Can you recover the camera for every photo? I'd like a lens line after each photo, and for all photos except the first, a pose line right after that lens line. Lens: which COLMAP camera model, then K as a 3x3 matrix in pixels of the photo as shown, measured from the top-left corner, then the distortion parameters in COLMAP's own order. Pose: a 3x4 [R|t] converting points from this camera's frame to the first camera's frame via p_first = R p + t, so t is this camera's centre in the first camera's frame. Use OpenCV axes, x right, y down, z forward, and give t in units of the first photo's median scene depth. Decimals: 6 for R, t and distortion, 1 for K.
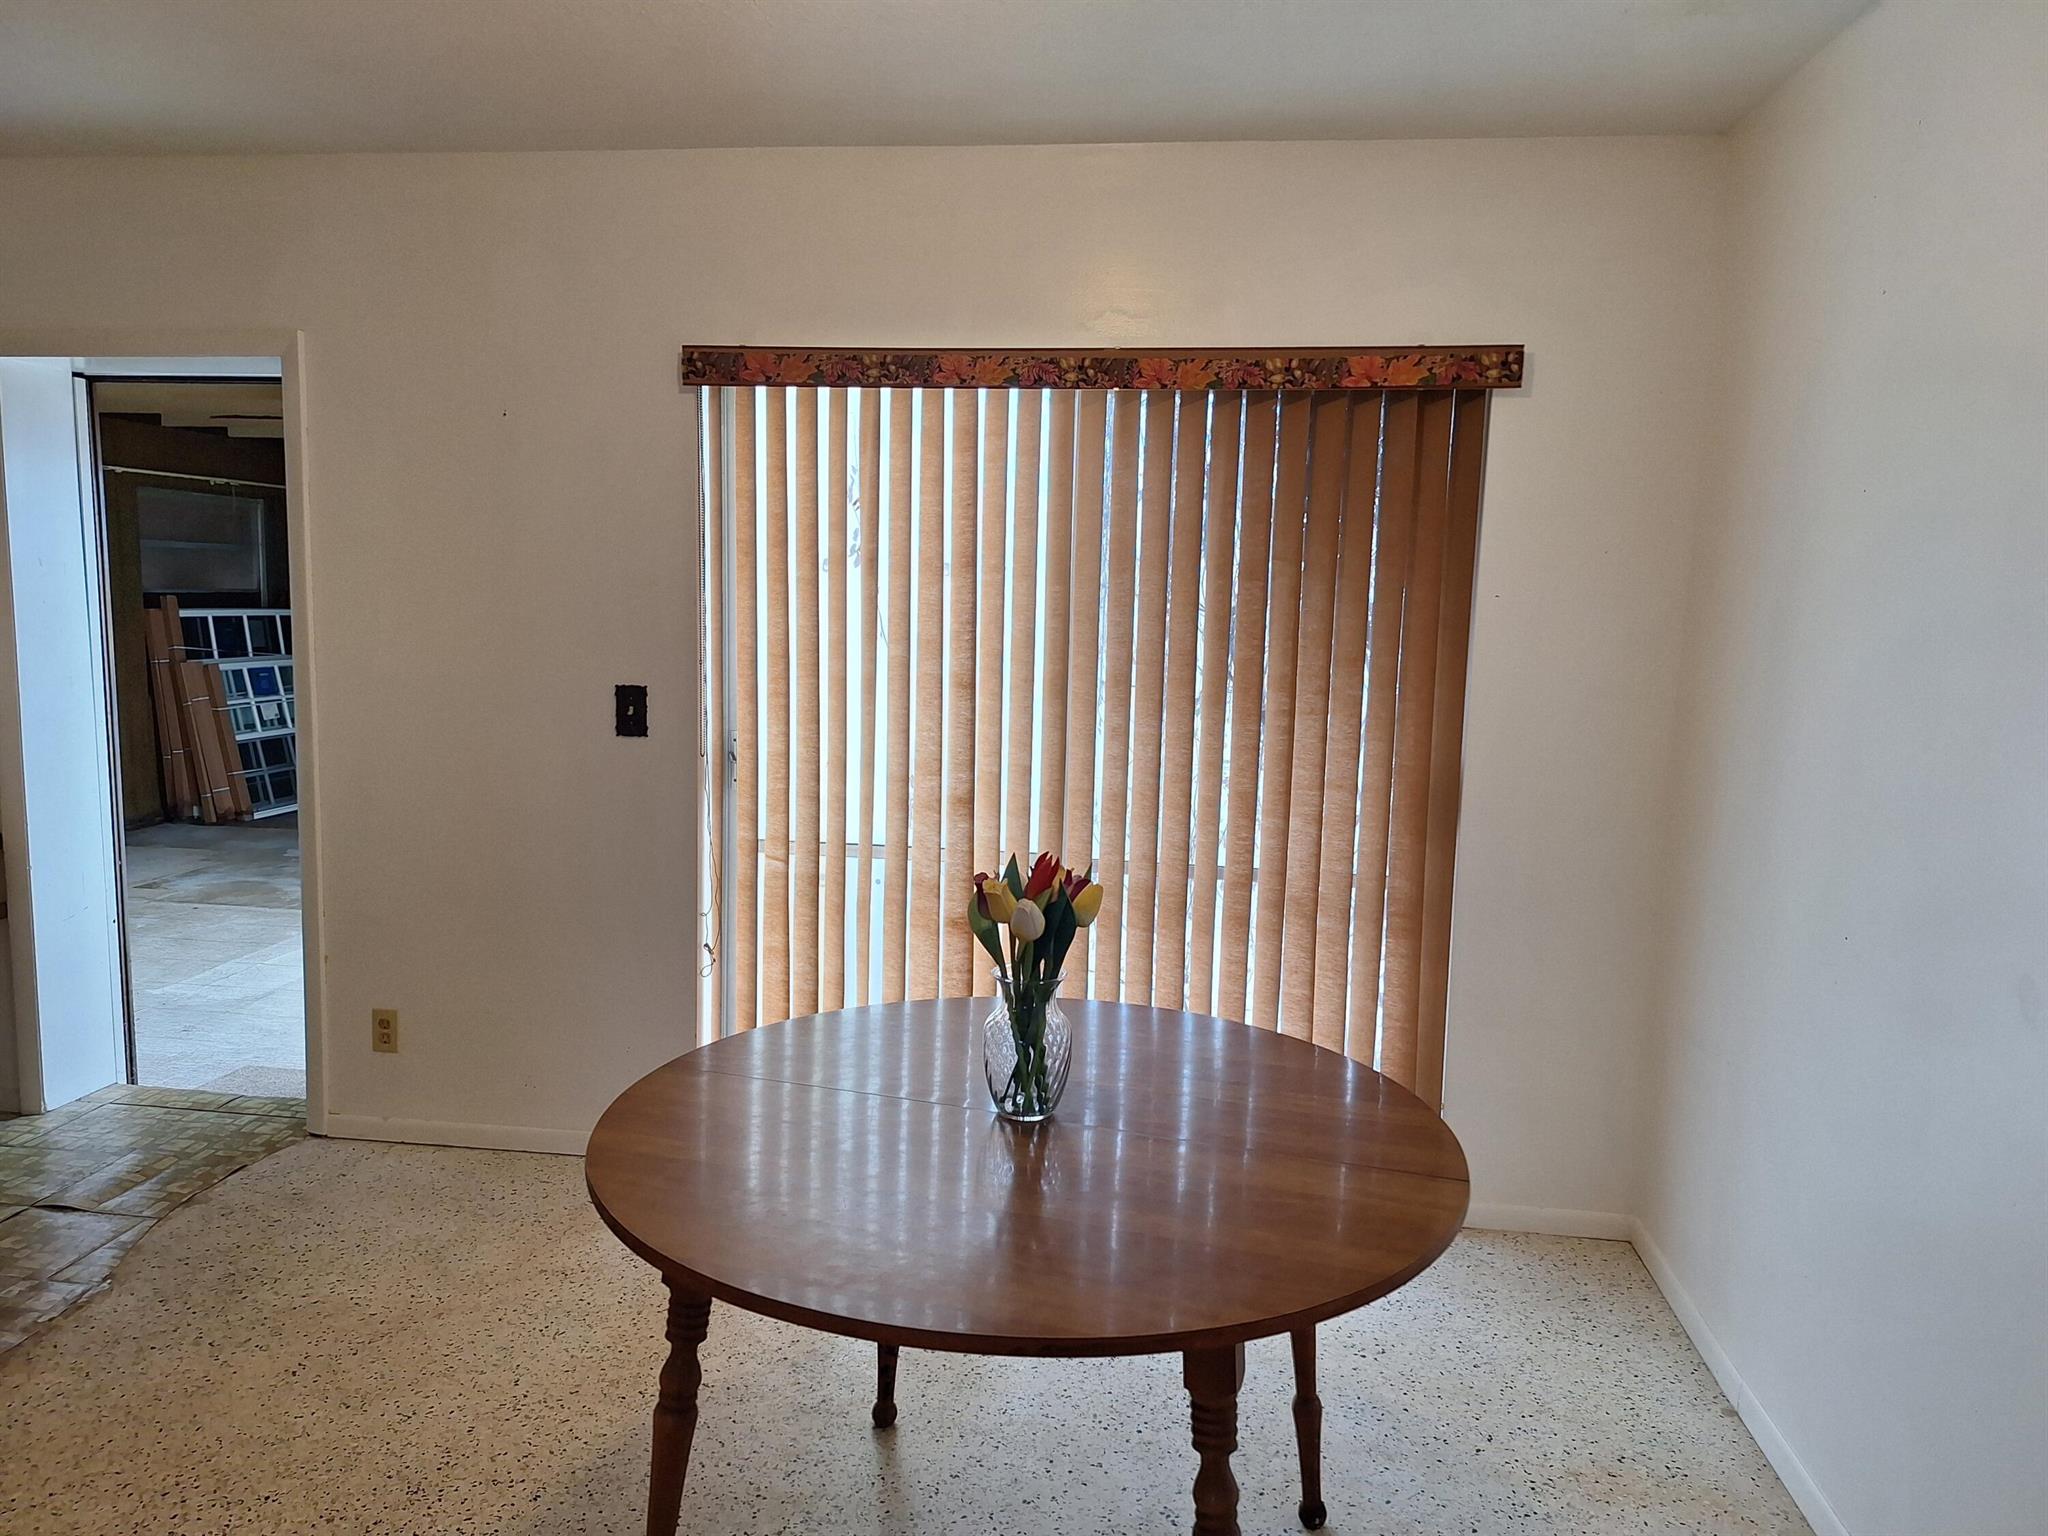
lens RADIAL K [[1432.8, 0, 1024.4], [0, 1432.8, 757.4], [0, 0, 1]] dist [0.058232, -0.048887]
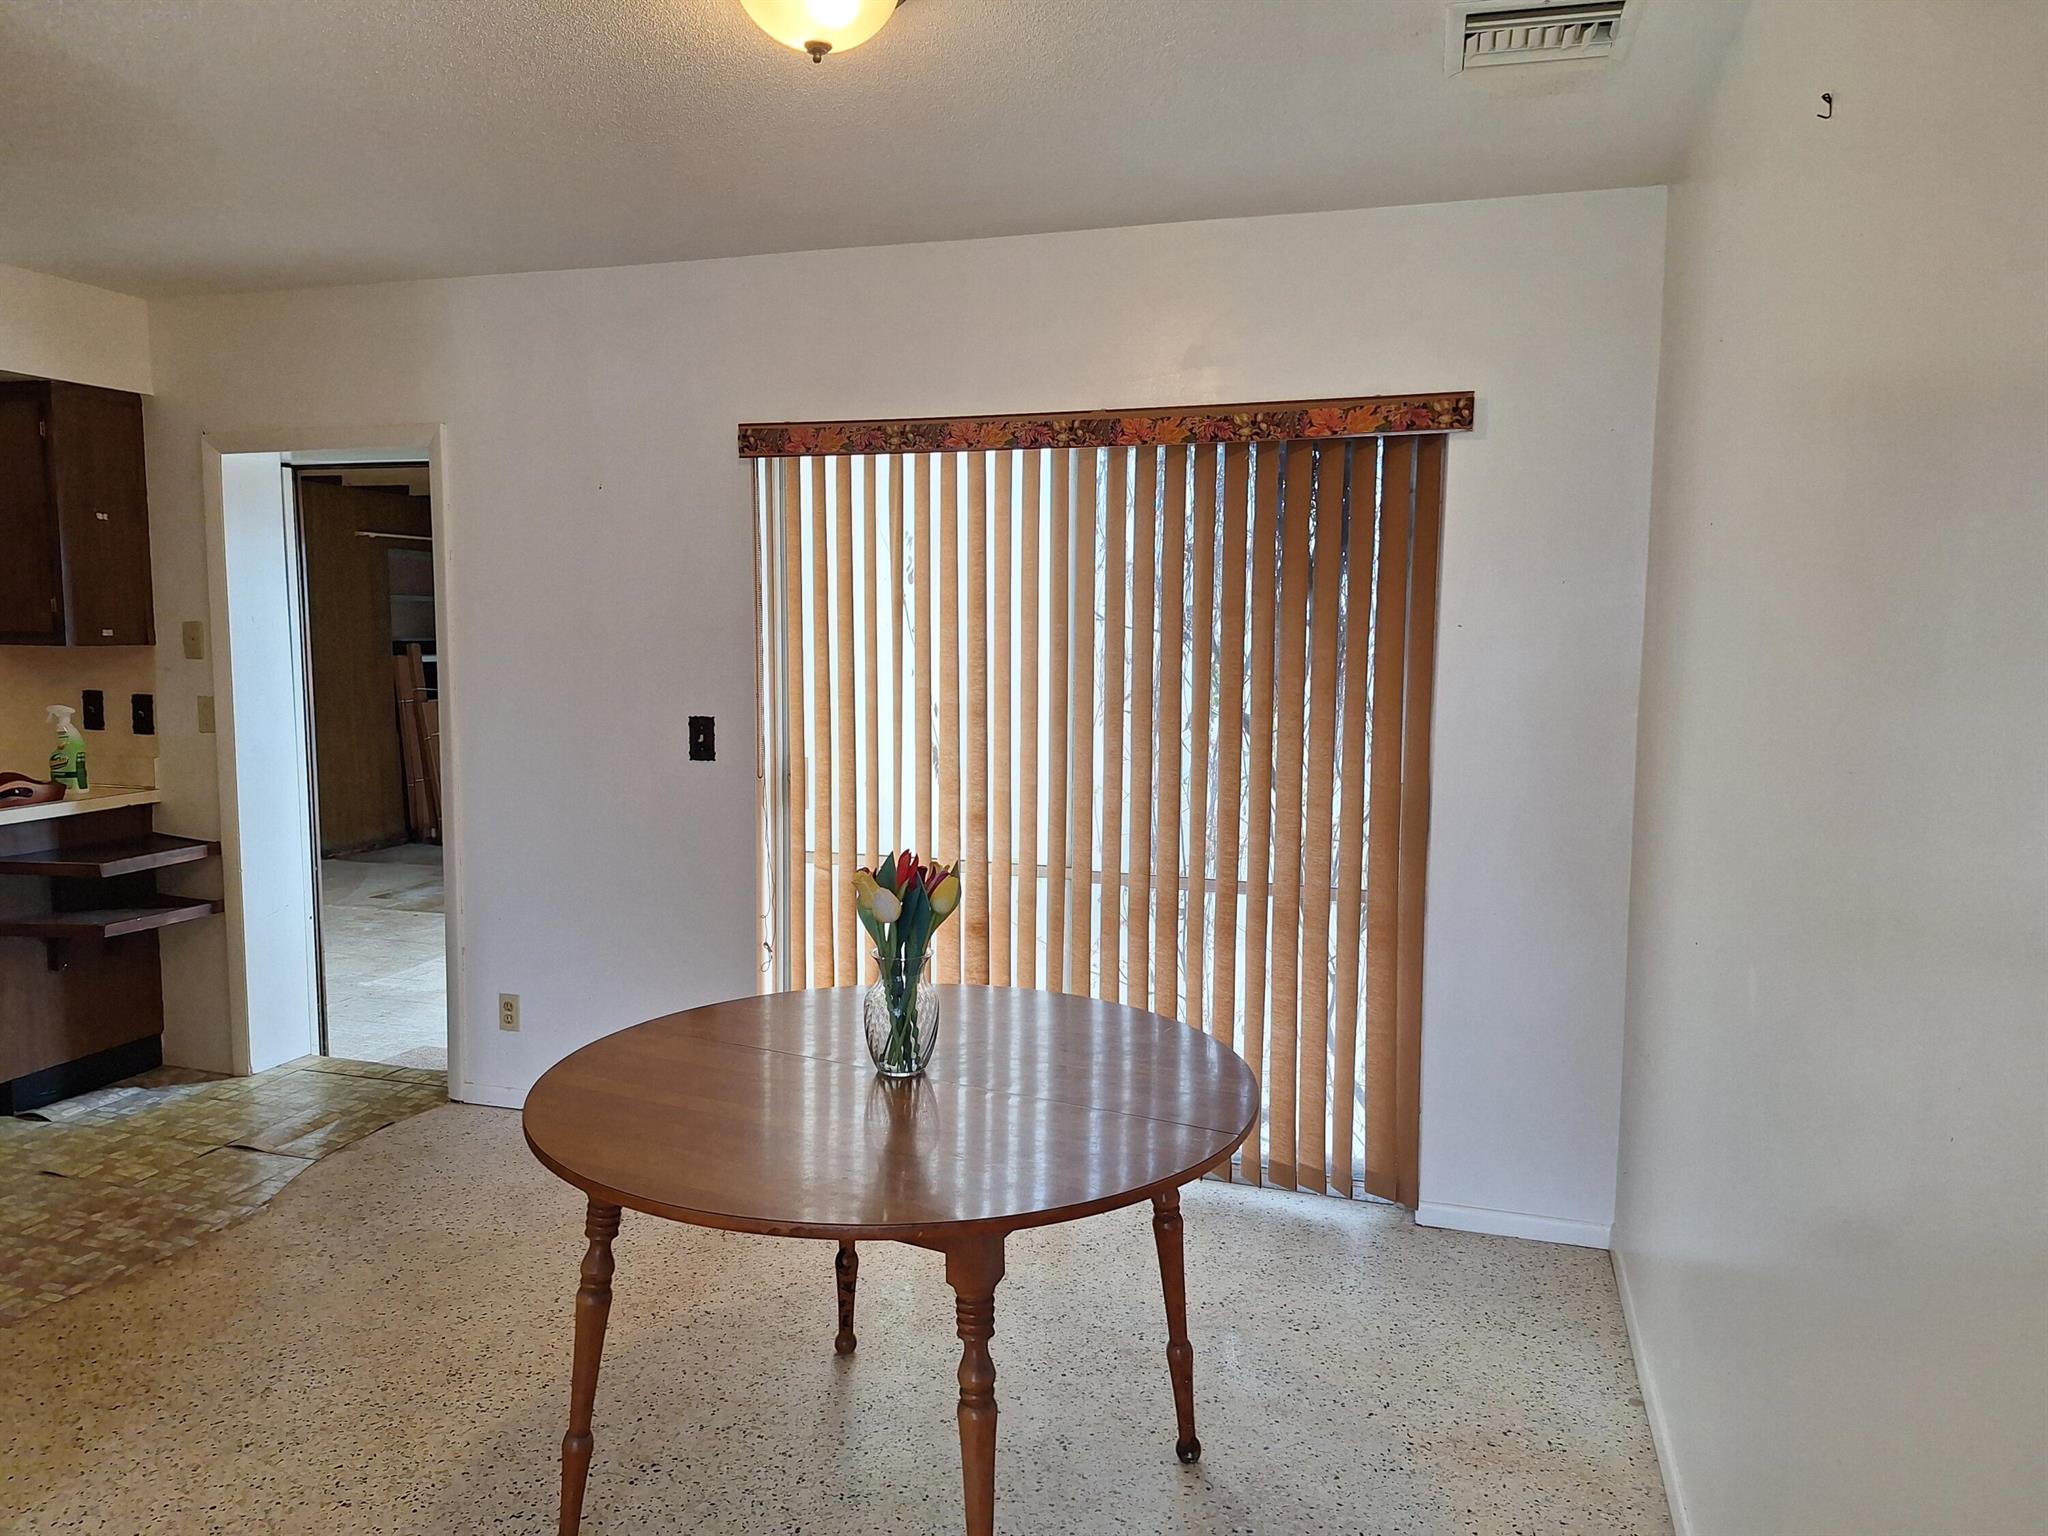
lens RADIAL K [[1402.3, 0, 980.2], [0, 1402.3, 756.0], [0, 0, 1]] dist [0.108177, -0.138409]
pose [[0.985137, -0.002459, -0.171754, 0.153973], [-0.001525, 0.999733, -0.023057, 0.007976], [0.171764, 0.022976, 0.984870, -0.082790]]
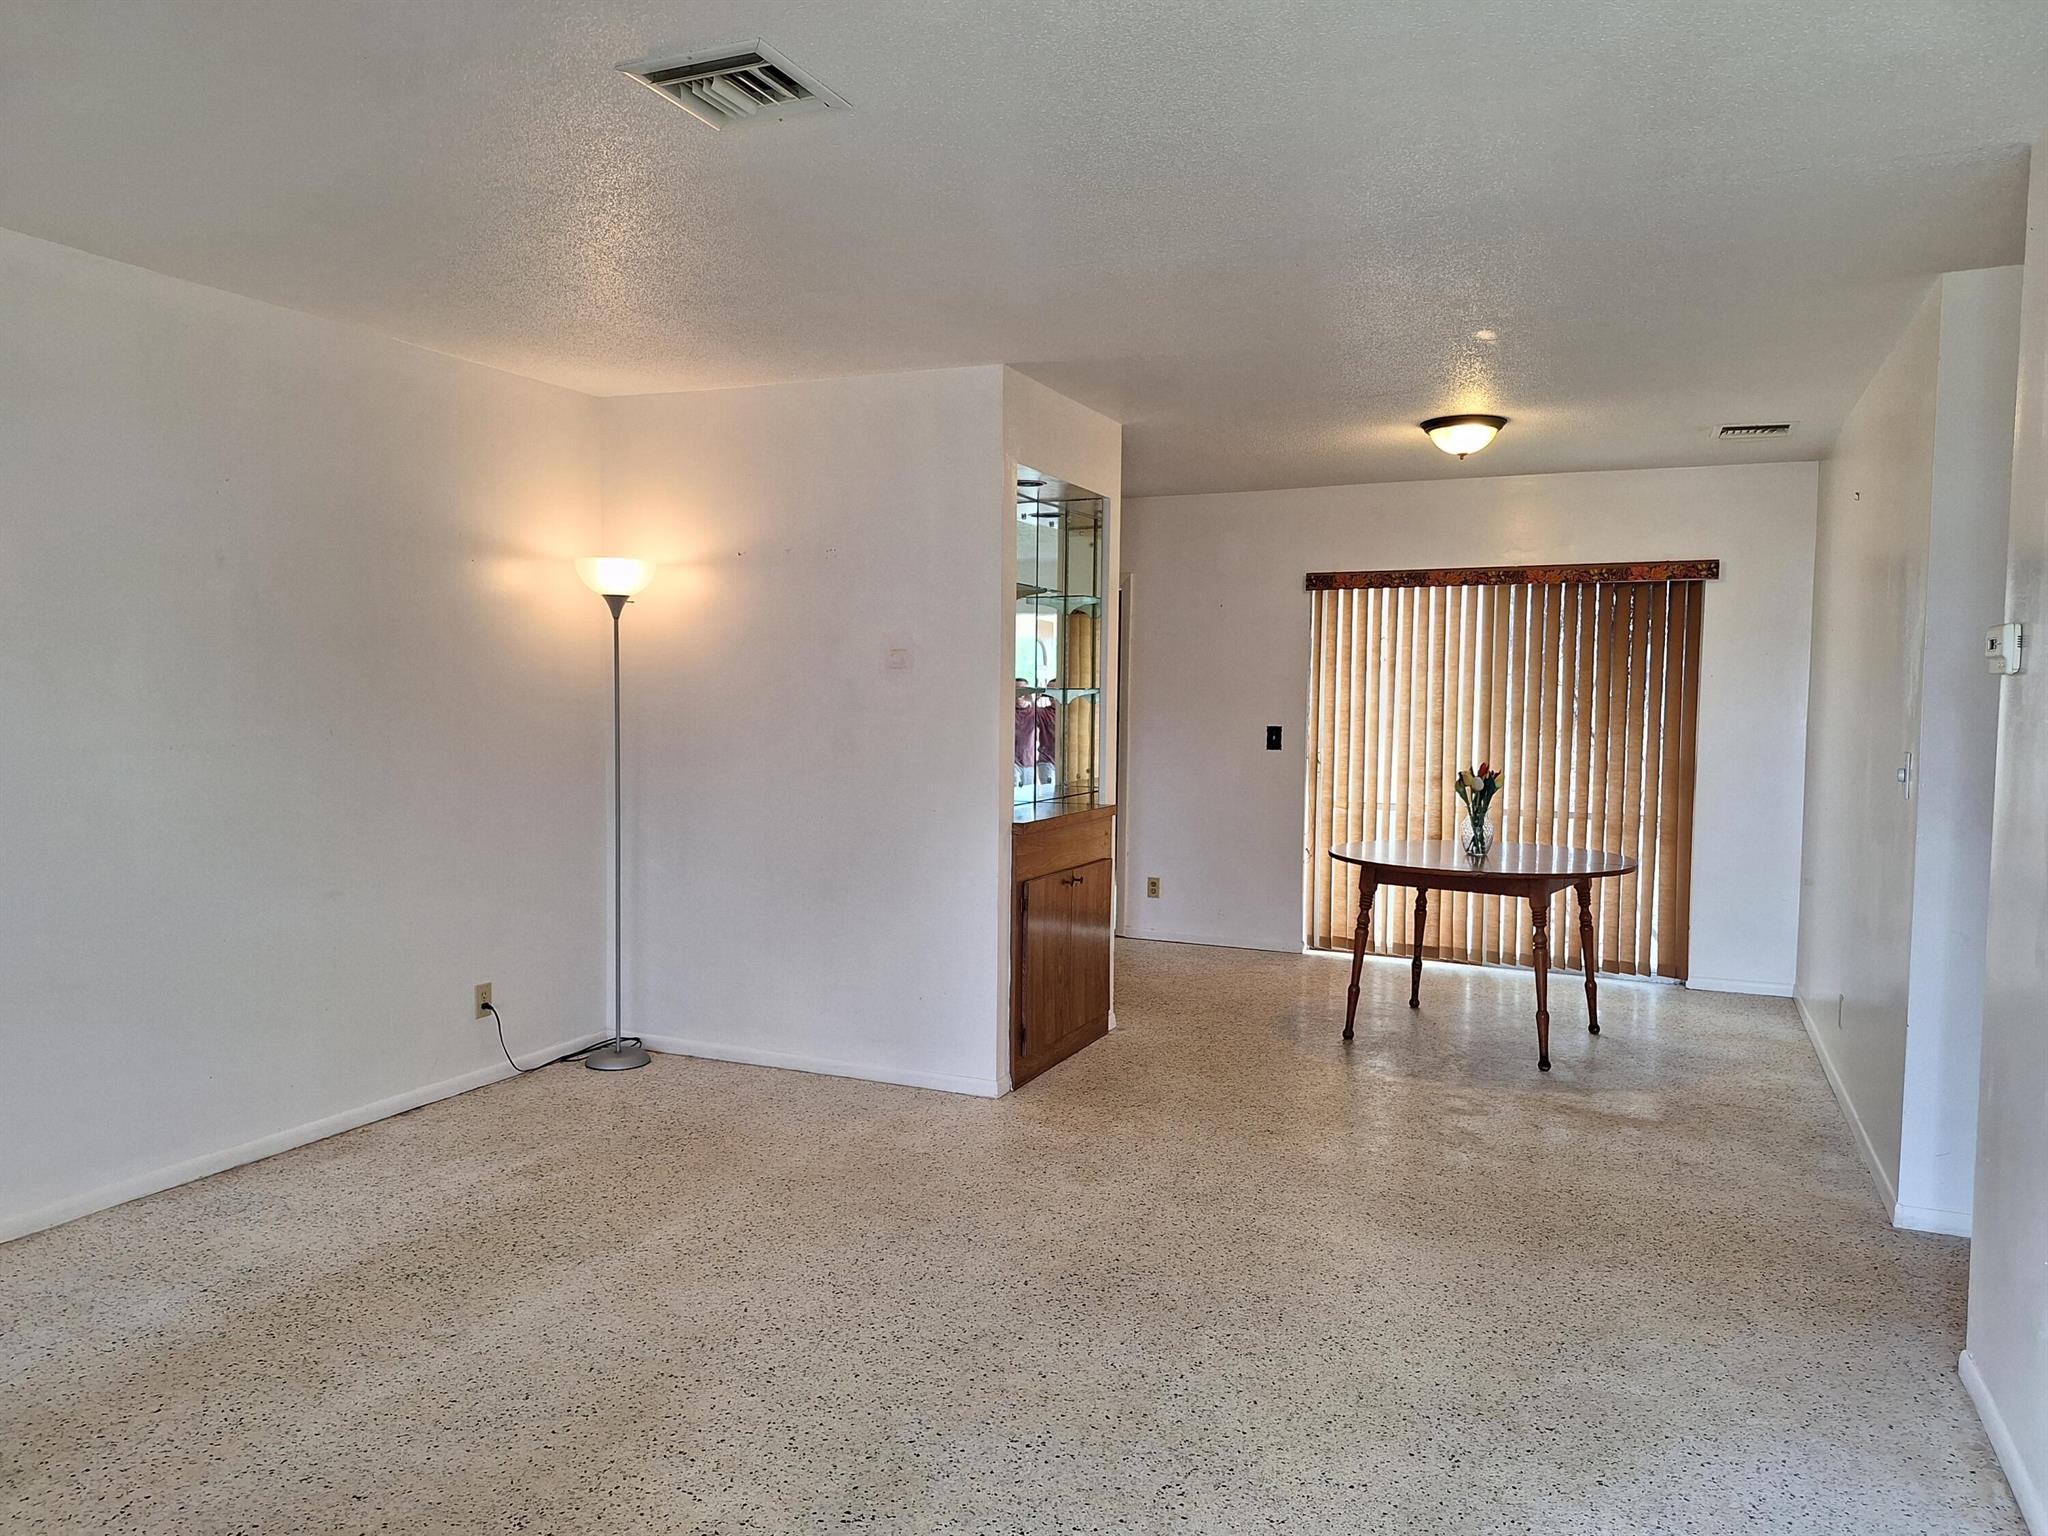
lens RADIAL K [[1337.0, 0, 1024.0], [0, 1337.0, 768.0], [0, 0, 1]] dist [0.102712, -0.113223]
pose [[0.956122, 0.002609, -0.292957, -0.044868], [-0.023216, 0.997490, -0.066886, 0.170505], [0.292047, 0.070753, 0.953783, -1.125852]]
